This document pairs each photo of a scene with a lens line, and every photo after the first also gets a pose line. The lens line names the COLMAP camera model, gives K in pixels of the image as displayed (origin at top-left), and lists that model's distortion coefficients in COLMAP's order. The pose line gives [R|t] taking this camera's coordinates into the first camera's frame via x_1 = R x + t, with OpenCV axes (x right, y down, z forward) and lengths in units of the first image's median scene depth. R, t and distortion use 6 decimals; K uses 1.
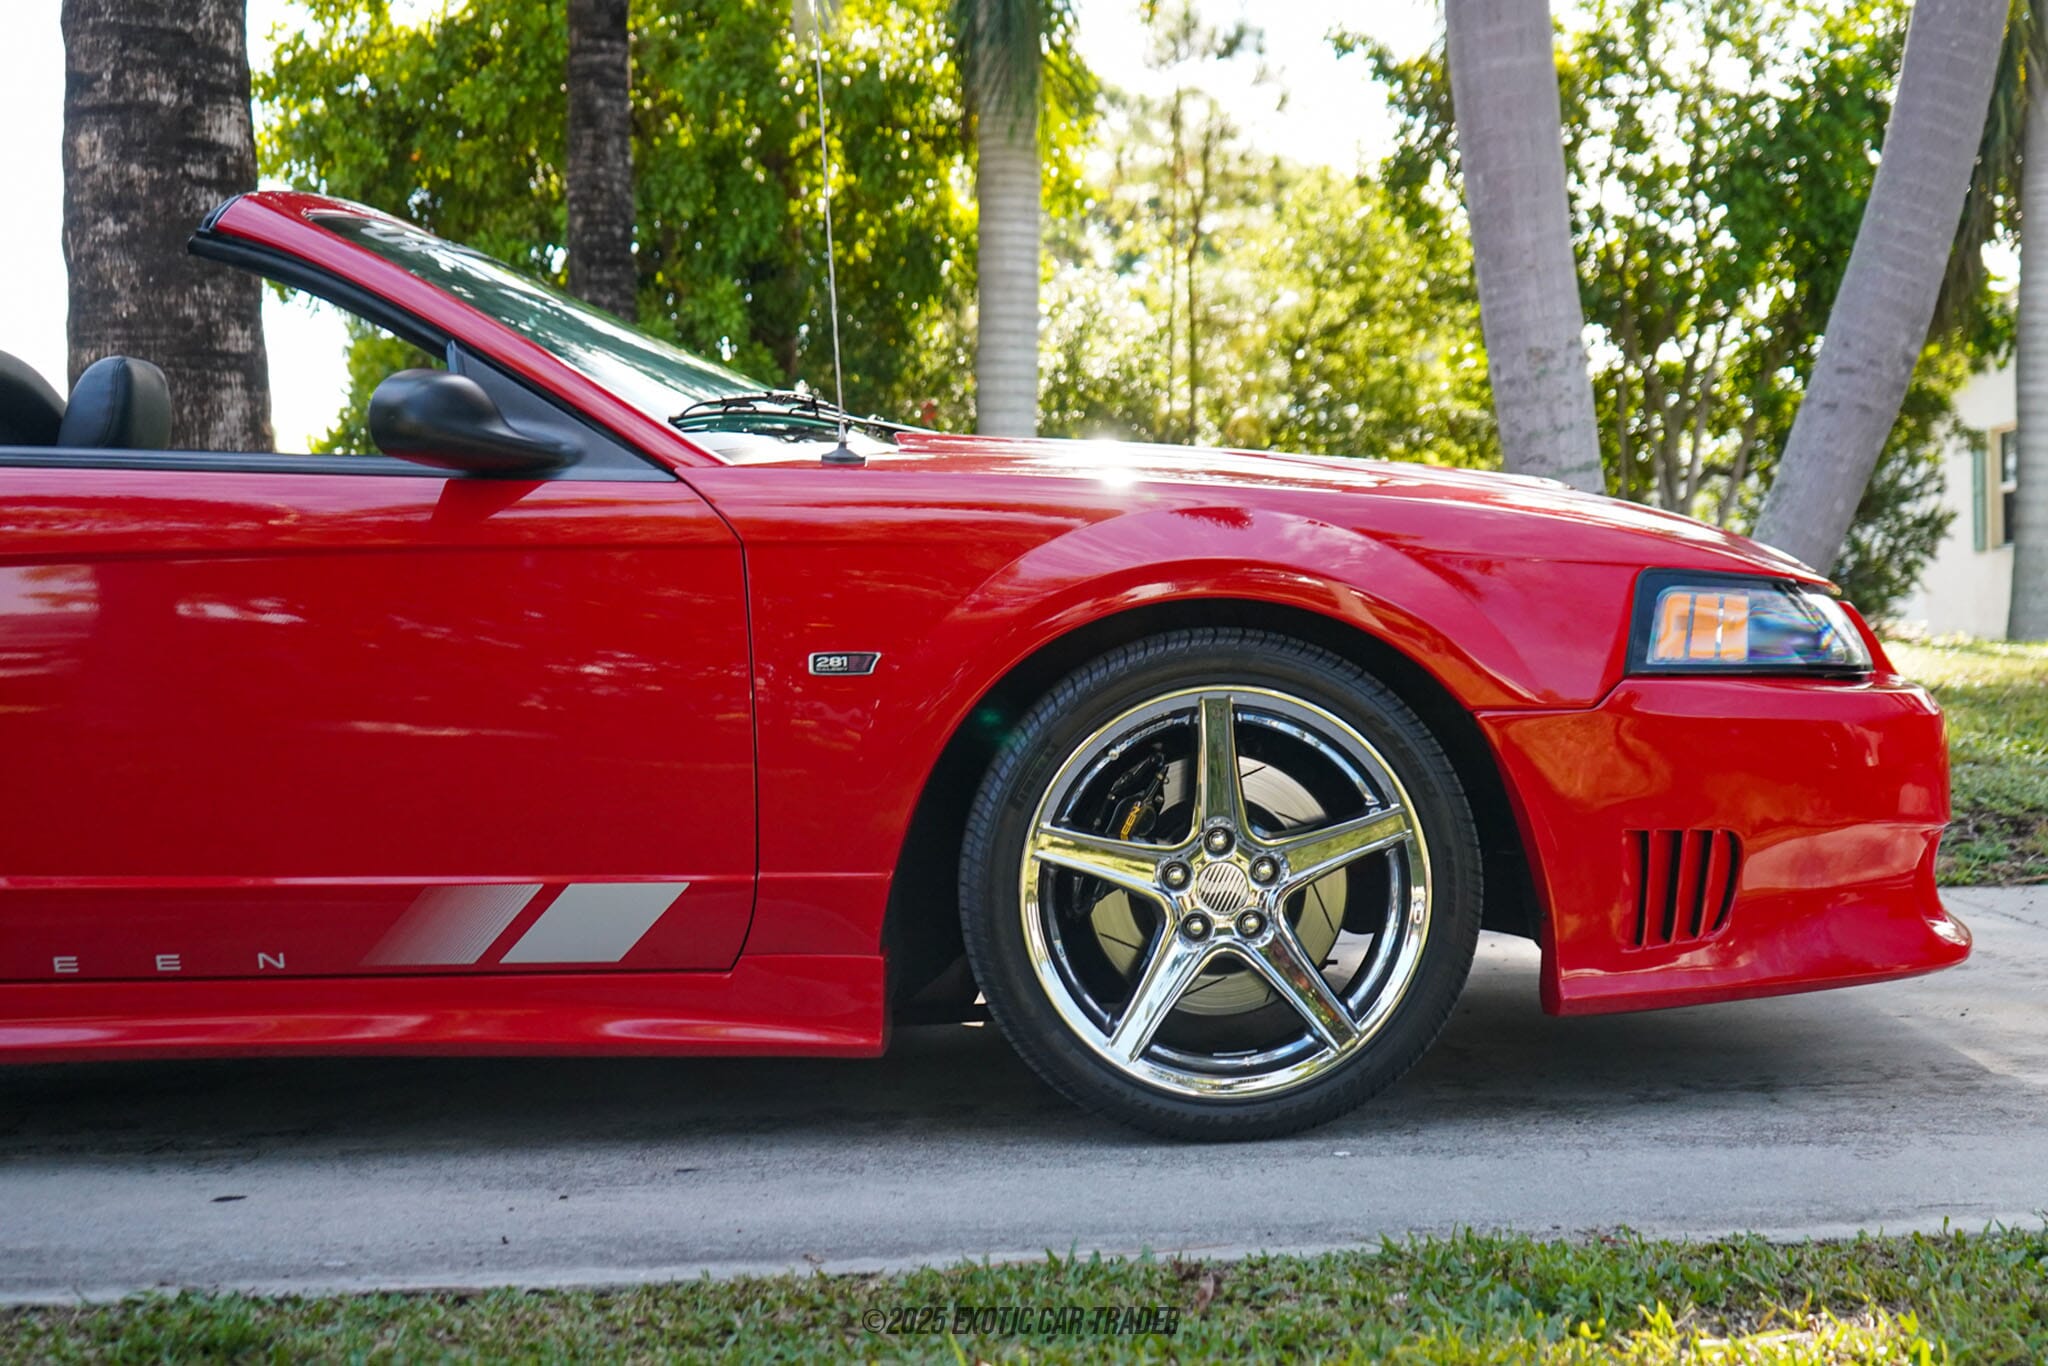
lens RADIAL K [[2557.0, 0, 1024.0], [0, 2557.0, 683.0], [0, 0, 1]] dist [0.038168, -0.017189]
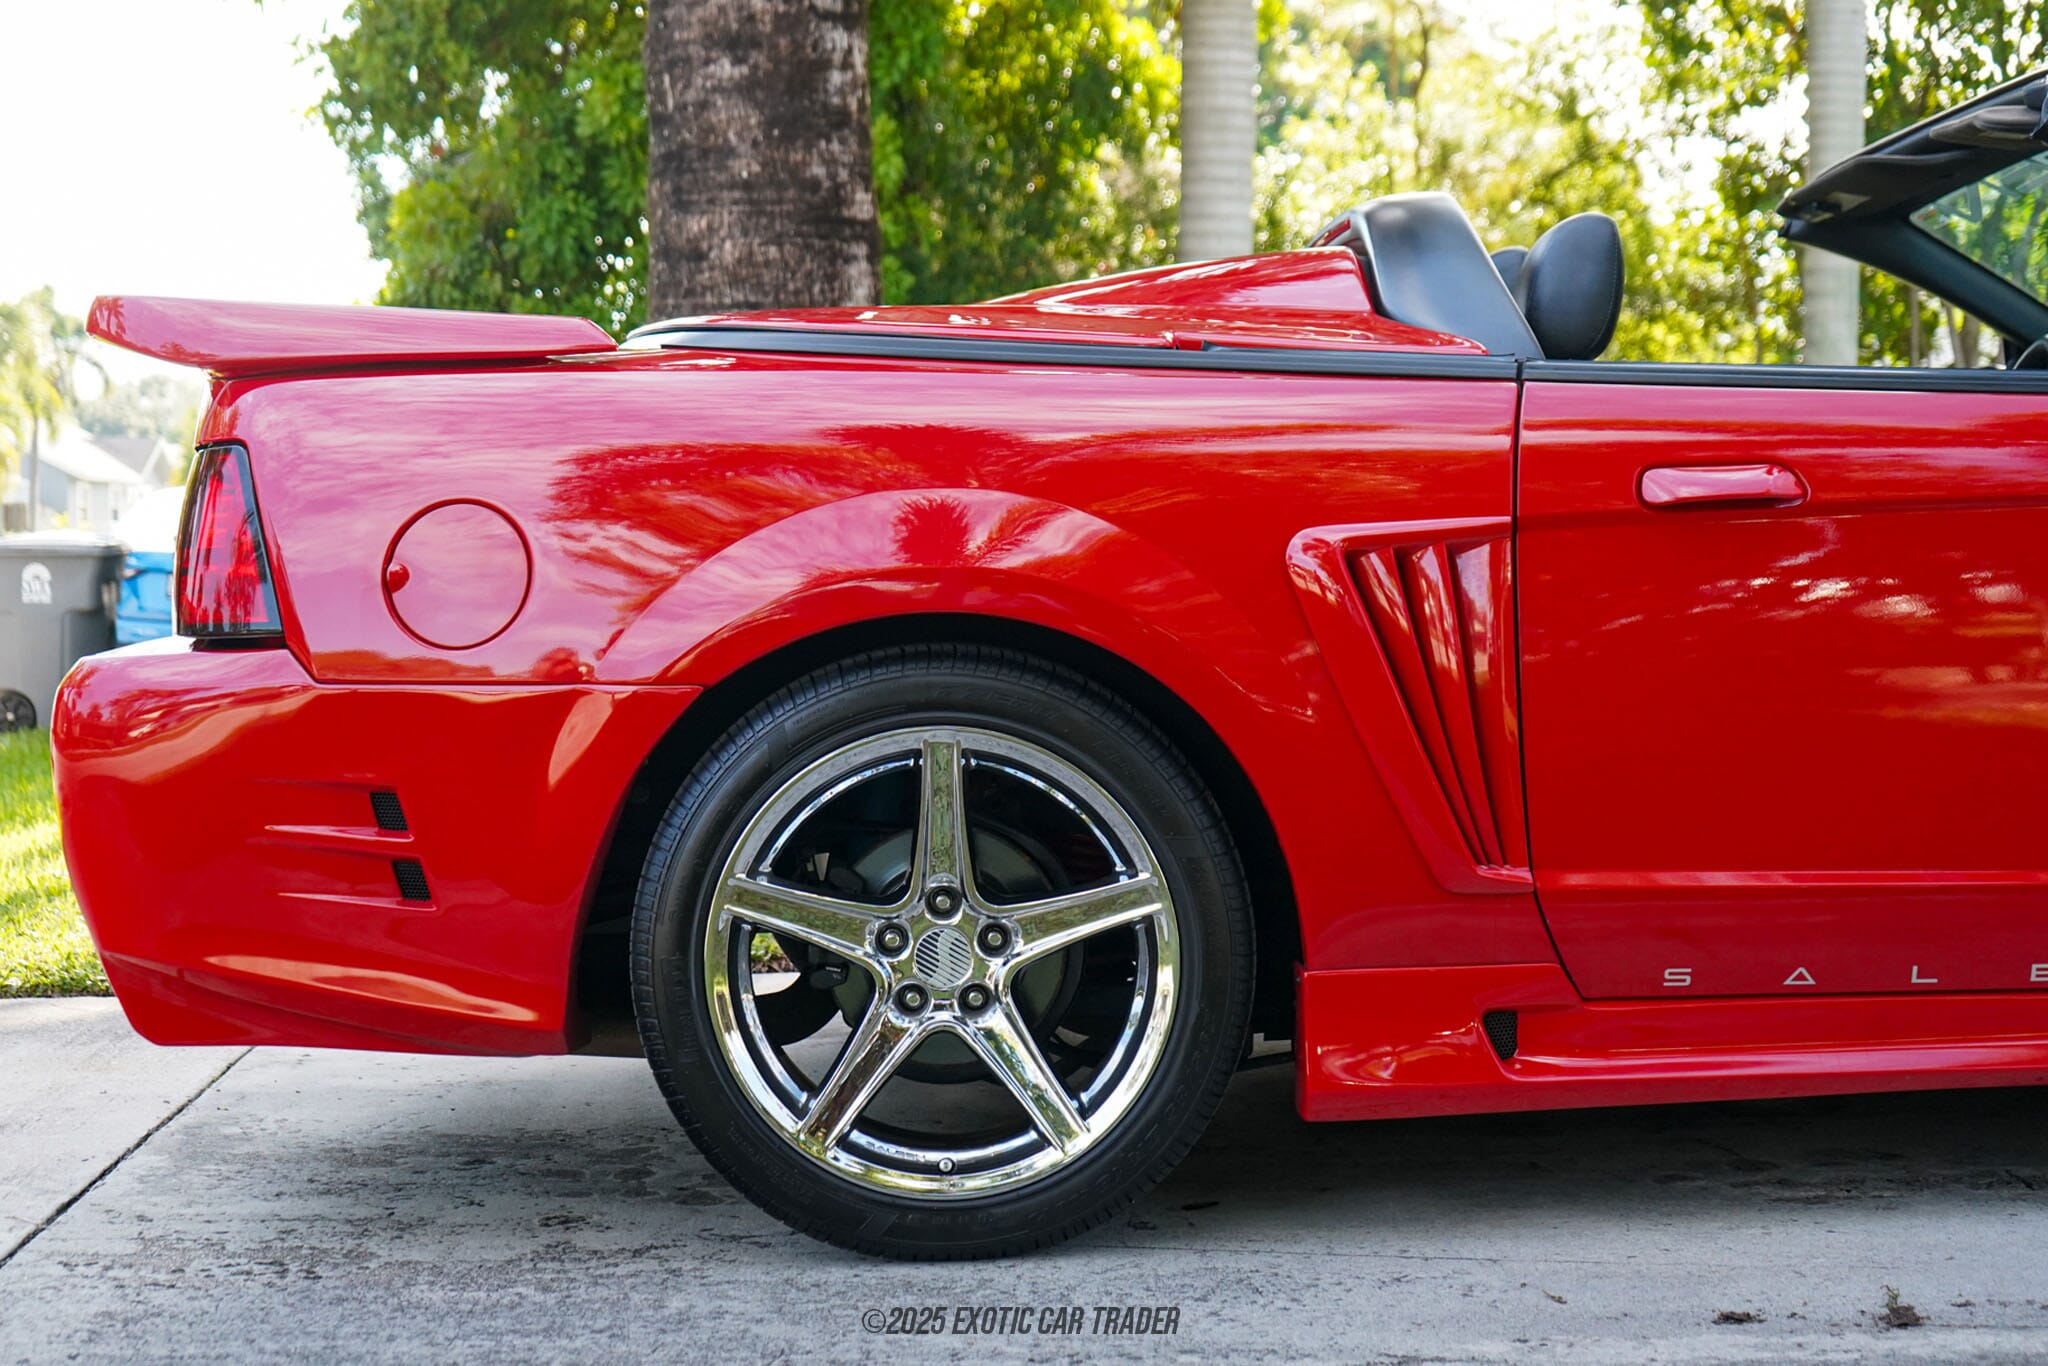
lens RADIAL K [[3052.9, 0, 1024.0], [0, 3052.9, 683.0], [0, 0, 1]] dist [-0.009774, -0.021450]
pose [[0.999362, -0.002324, 0.035648, -0.293009], [0.001256, 0.999551, 0.029940, -0.007211], [-0.035702, -0.029876, 0.998916, -0.002676]]
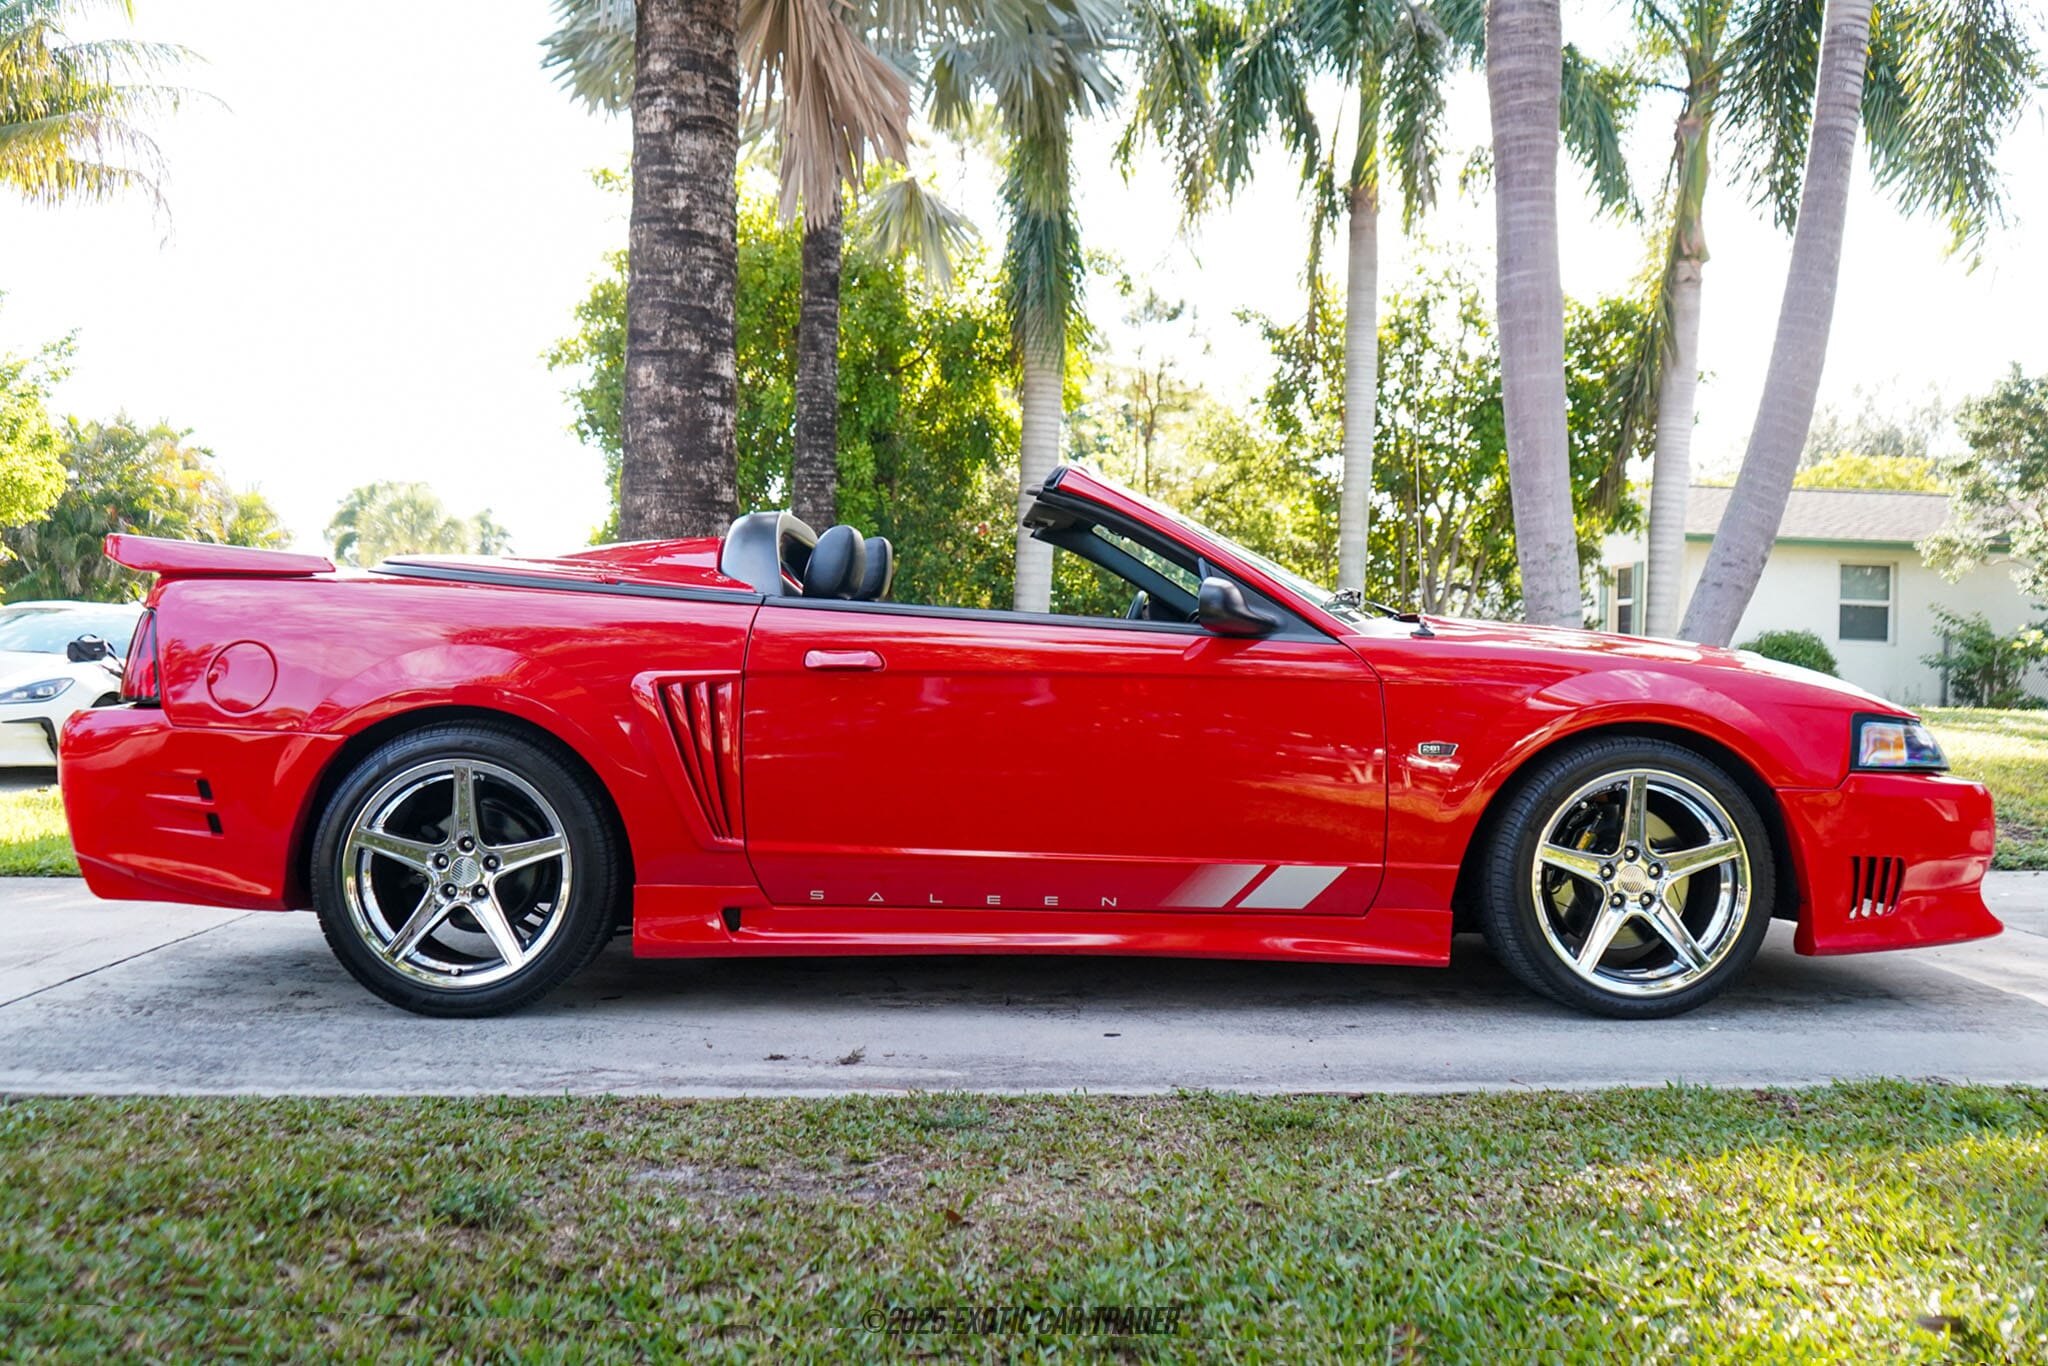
lens RADIAL K [[1614.7, 0, 1024.0], [0, 1614.7, 683.0], [0, 0, 1]] dist [-0.013320, 0.002528]
pose [[0.998099, 0.040289, 0.046648, -0.160571], [-0.040080, 0.999182, -0.005392, -0.014077], [-0.046827, 0.003512, 0.998897, -0.049202]]
